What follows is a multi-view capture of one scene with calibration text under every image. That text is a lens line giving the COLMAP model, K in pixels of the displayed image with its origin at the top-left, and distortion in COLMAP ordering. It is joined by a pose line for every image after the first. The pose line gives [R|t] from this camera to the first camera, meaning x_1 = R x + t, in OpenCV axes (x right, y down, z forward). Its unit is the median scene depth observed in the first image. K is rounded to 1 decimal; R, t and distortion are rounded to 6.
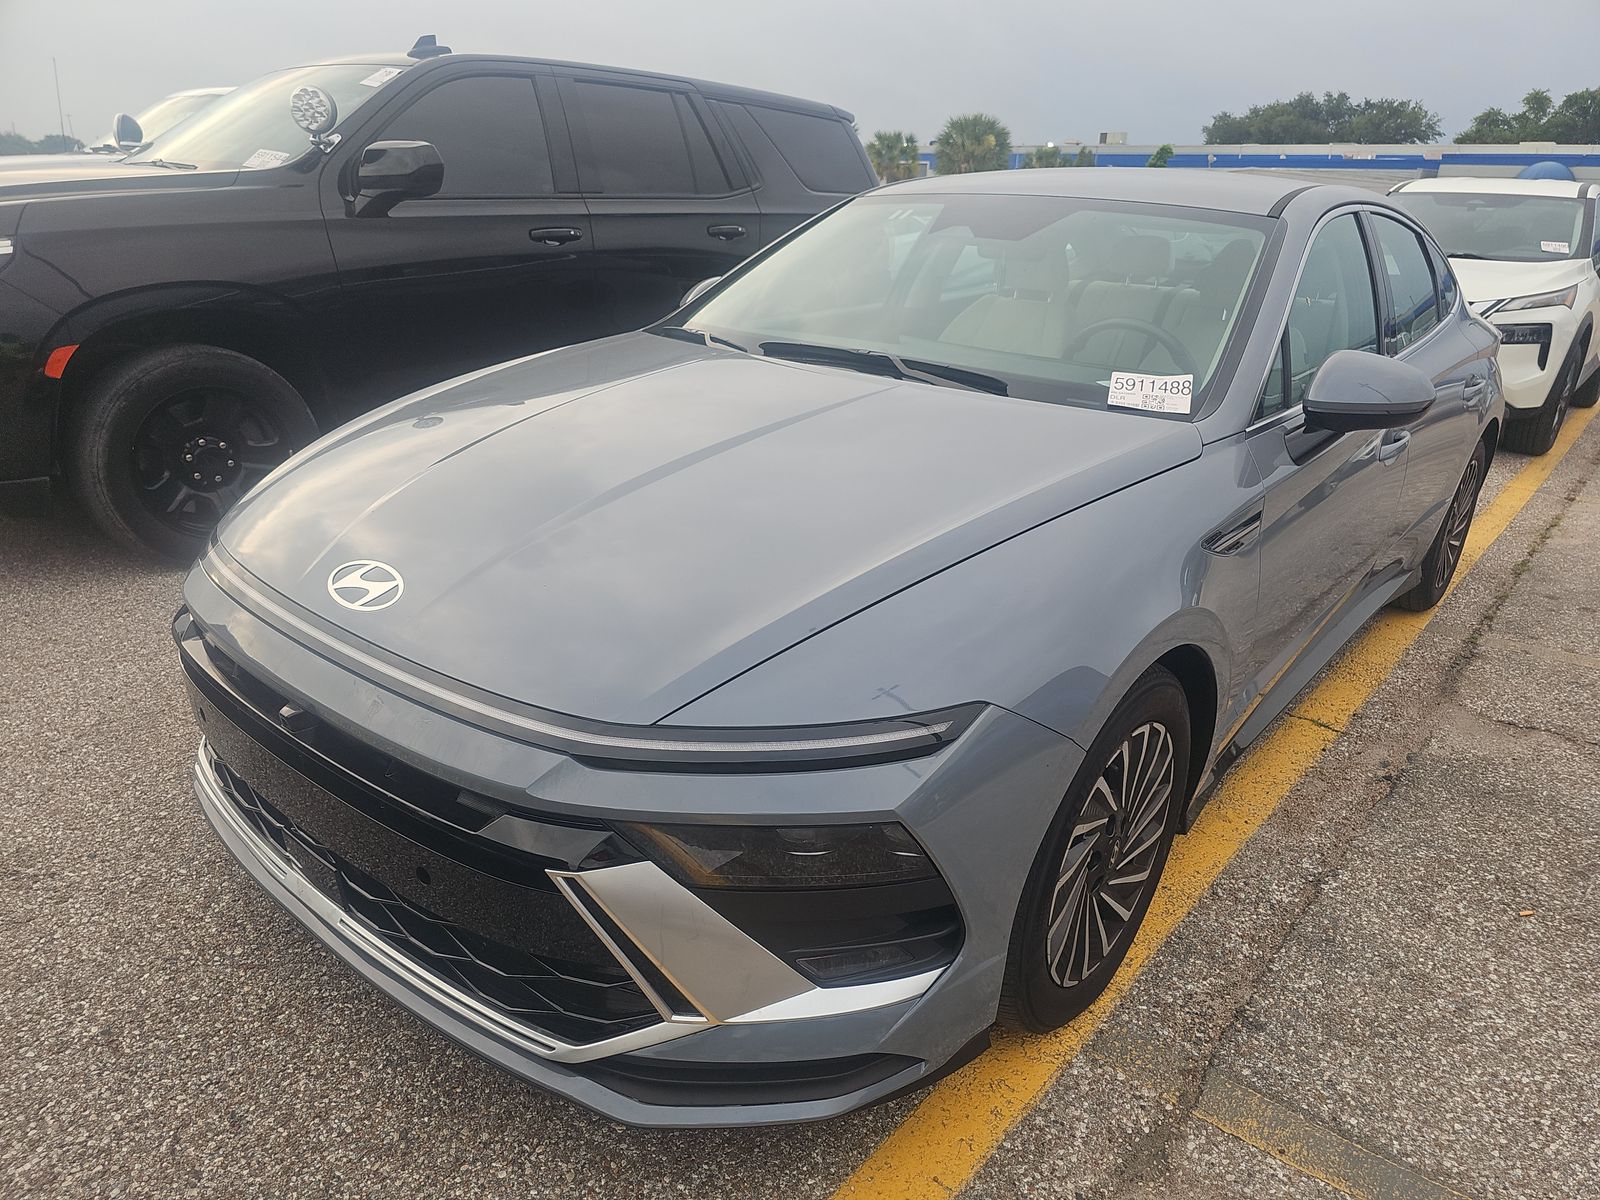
lens RADIAL K [[1062.3, 0, 789.0], [0, 1062.3, 577.4], [0, 0, 1]] dist [0.042240, -0.038059]
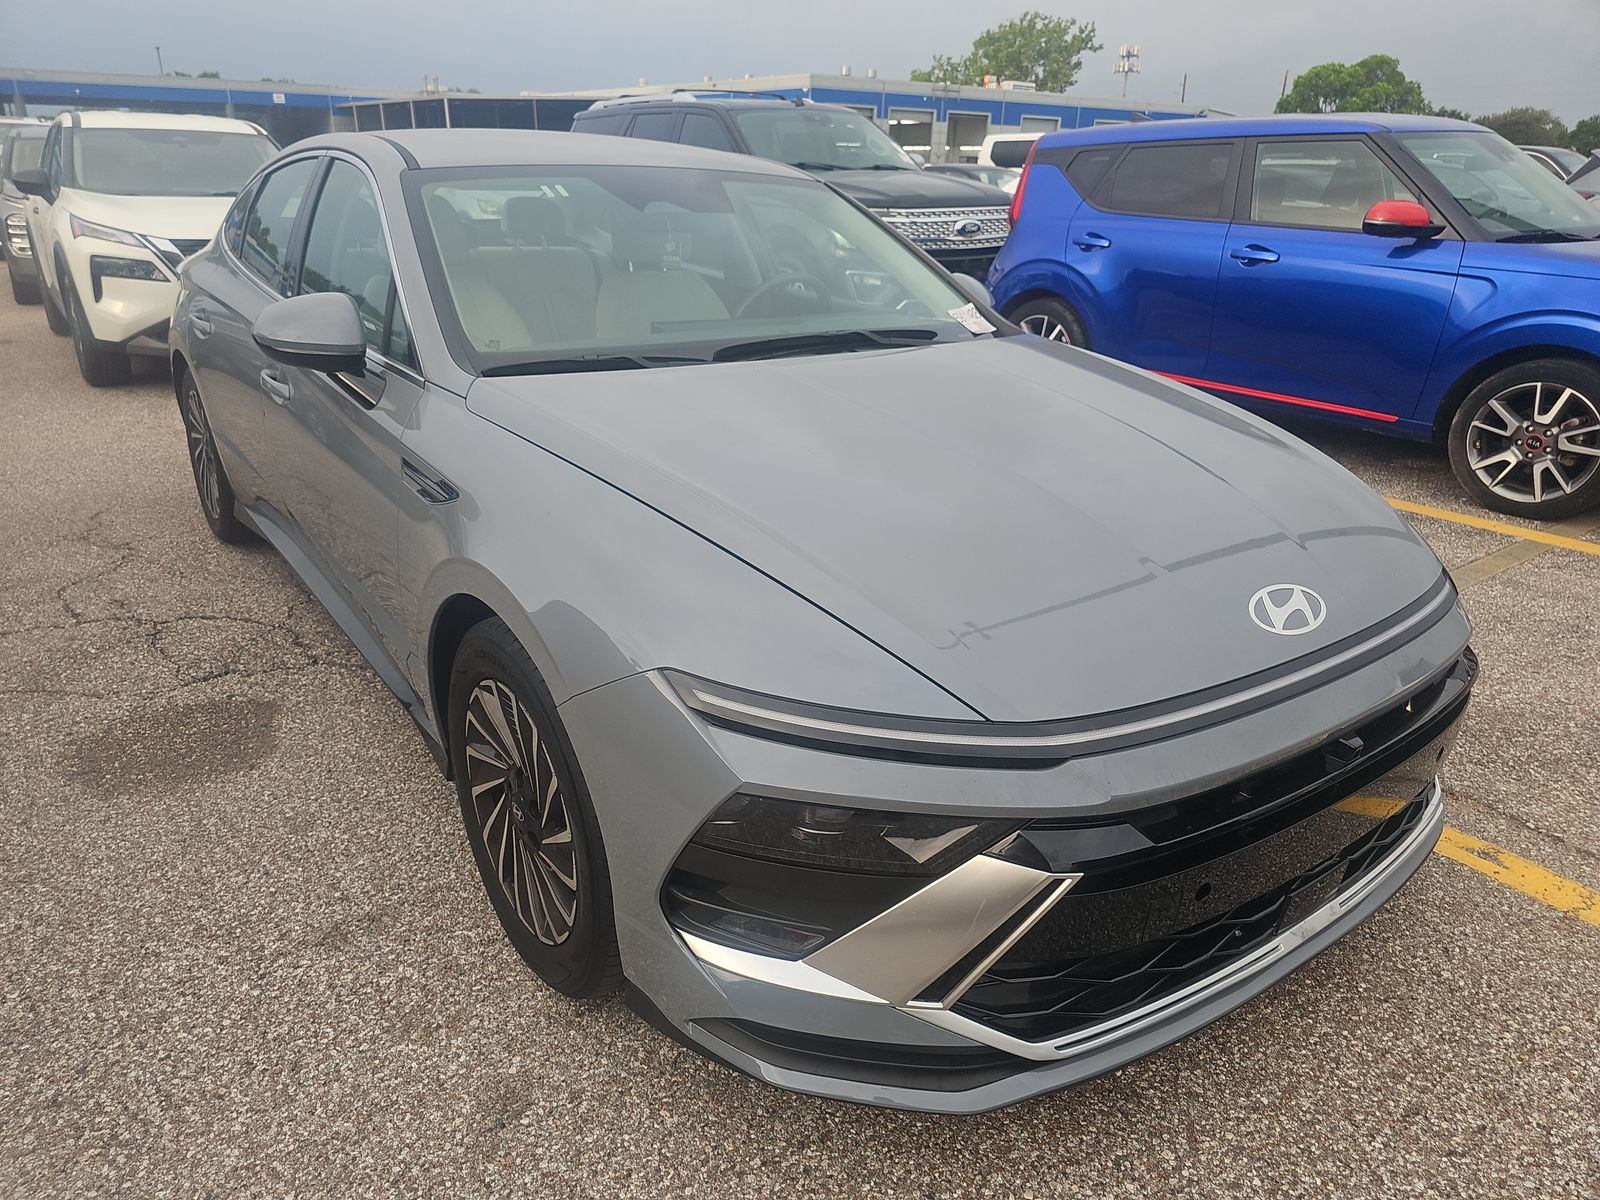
lens RADIAL K [[1074.0, 0, 800.0], [0, 1074.0, 600.0], [0, 0, 1]] dist [0.045733, -0.034709]
pose [[0.235367, -0.388740, 0.890777, -1.308028], [0.317177, 0.897069, 0.307679, -0.424516], [-0.918695, 0.210117, 0.334440, 1.012461]]
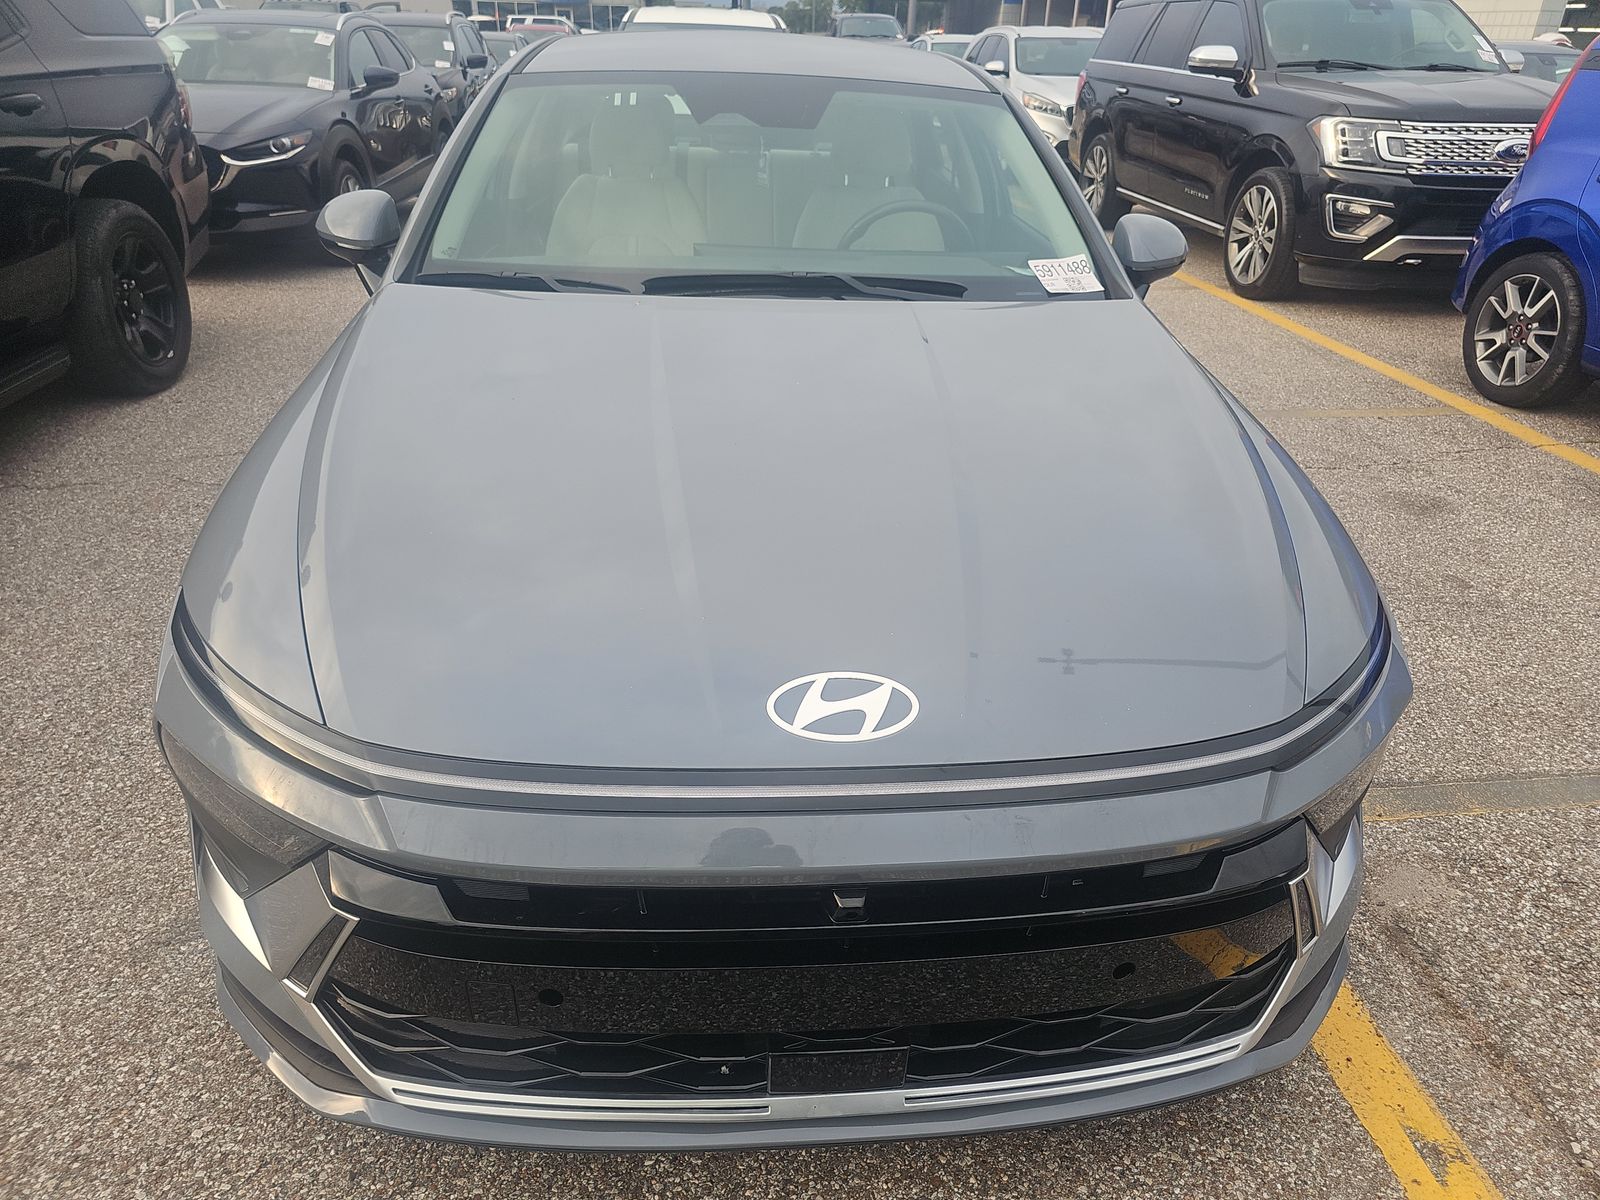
lens RADIAL K [[1074.0, 0, 800.0], [0, 1074.0, 600.0], [0, 0, 1]] dist [0.045733, -0.034709]
pose [[0.704570, -0.338465, 0.623716, -0.811825], [0.236699, 0.940682, 0.243086, -0.238773], [-0.668995, -0.023638, 0.742891, 0.432025]]
